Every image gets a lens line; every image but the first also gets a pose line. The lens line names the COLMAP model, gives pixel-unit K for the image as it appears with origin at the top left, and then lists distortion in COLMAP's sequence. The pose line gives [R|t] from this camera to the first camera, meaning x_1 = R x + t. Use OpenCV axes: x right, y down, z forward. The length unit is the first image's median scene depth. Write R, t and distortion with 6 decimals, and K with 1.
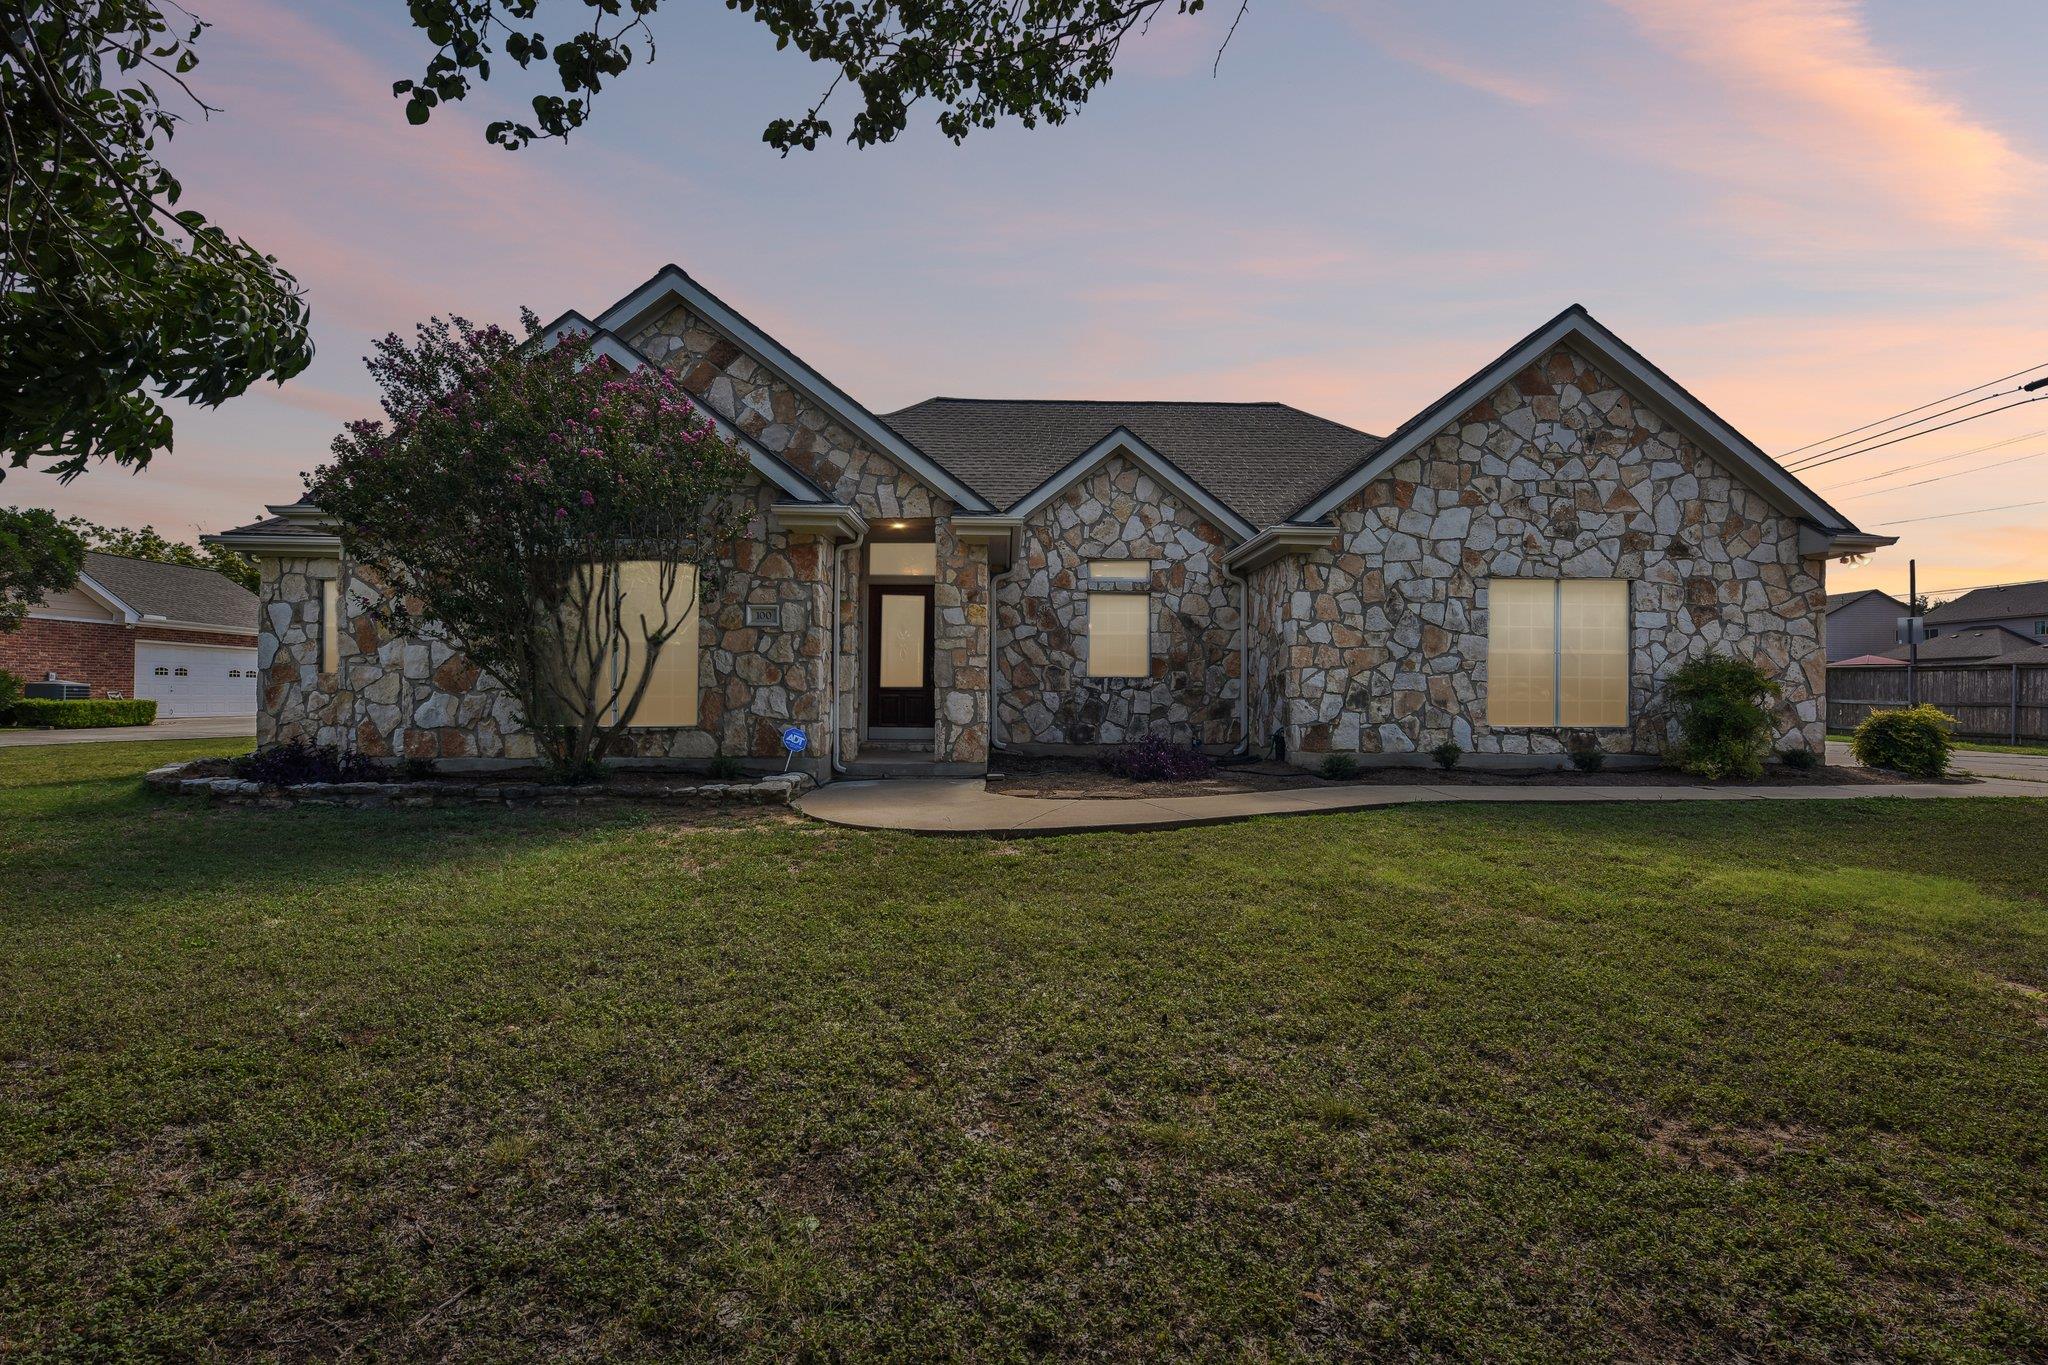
lens RADIAL K [[1002.5, 0, 1027.1], [0, 1002.5, 683.6], [0, 0, 1]] dist [-0.000928, -0.000161]
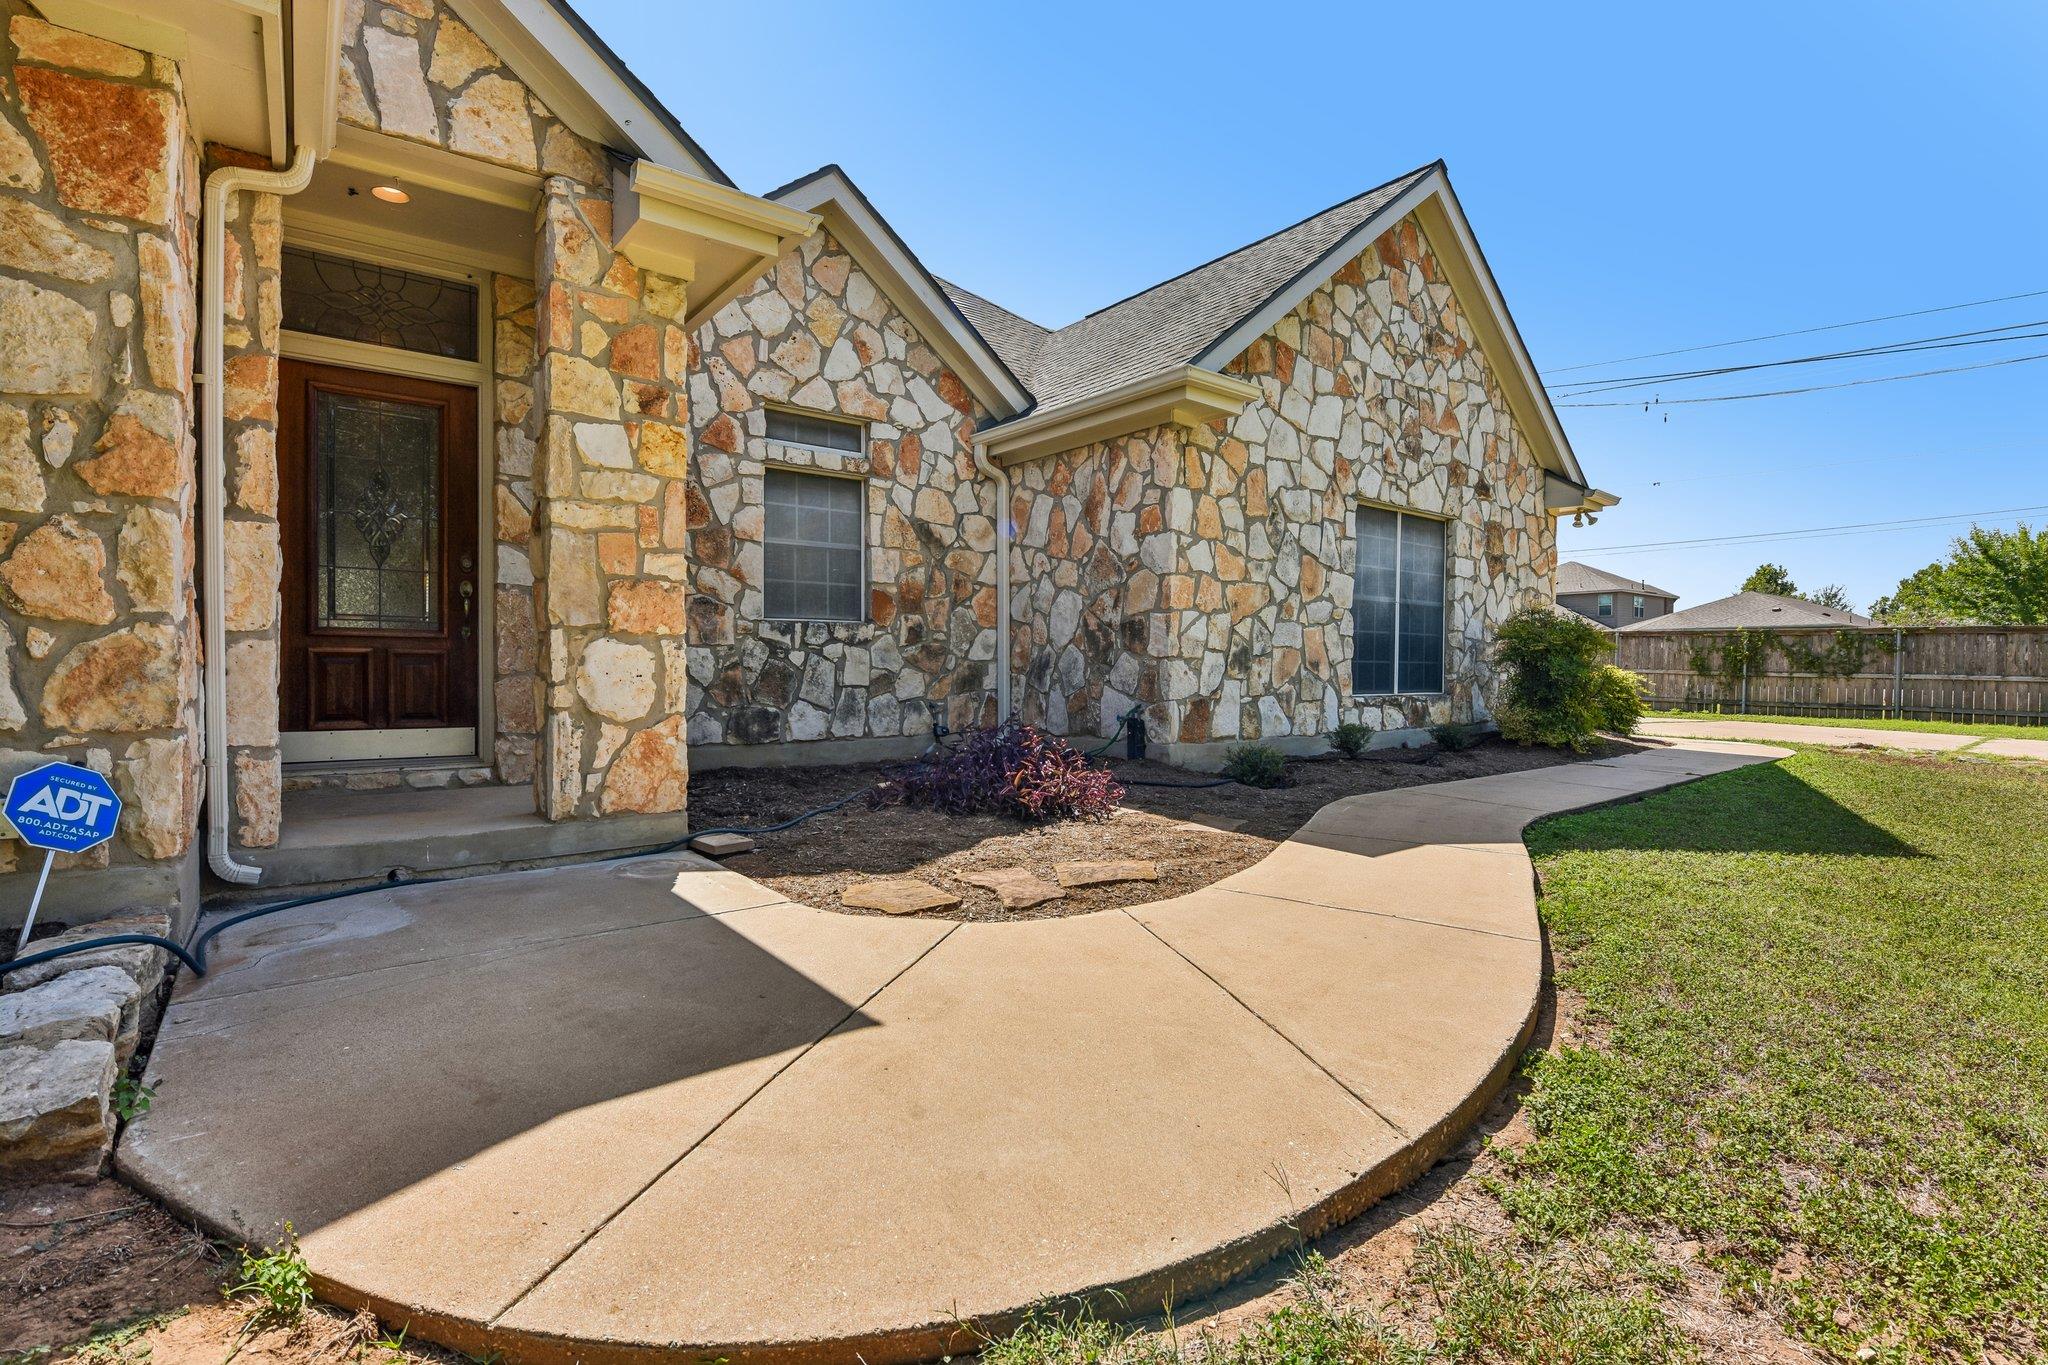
lens RADIAL K [[939.7, 0, 1023.0], [0, 939.7, 683.6], [0, 0, 1]] dist [-0.009696, -0.000925]
pose [[0.789597, -0.013462, 0.613478, -0.165594], [-0.007486, 0.999474, 0.031567, 0.012563], [-0.613580, -0.029518, 0.789081, 0.595778]]
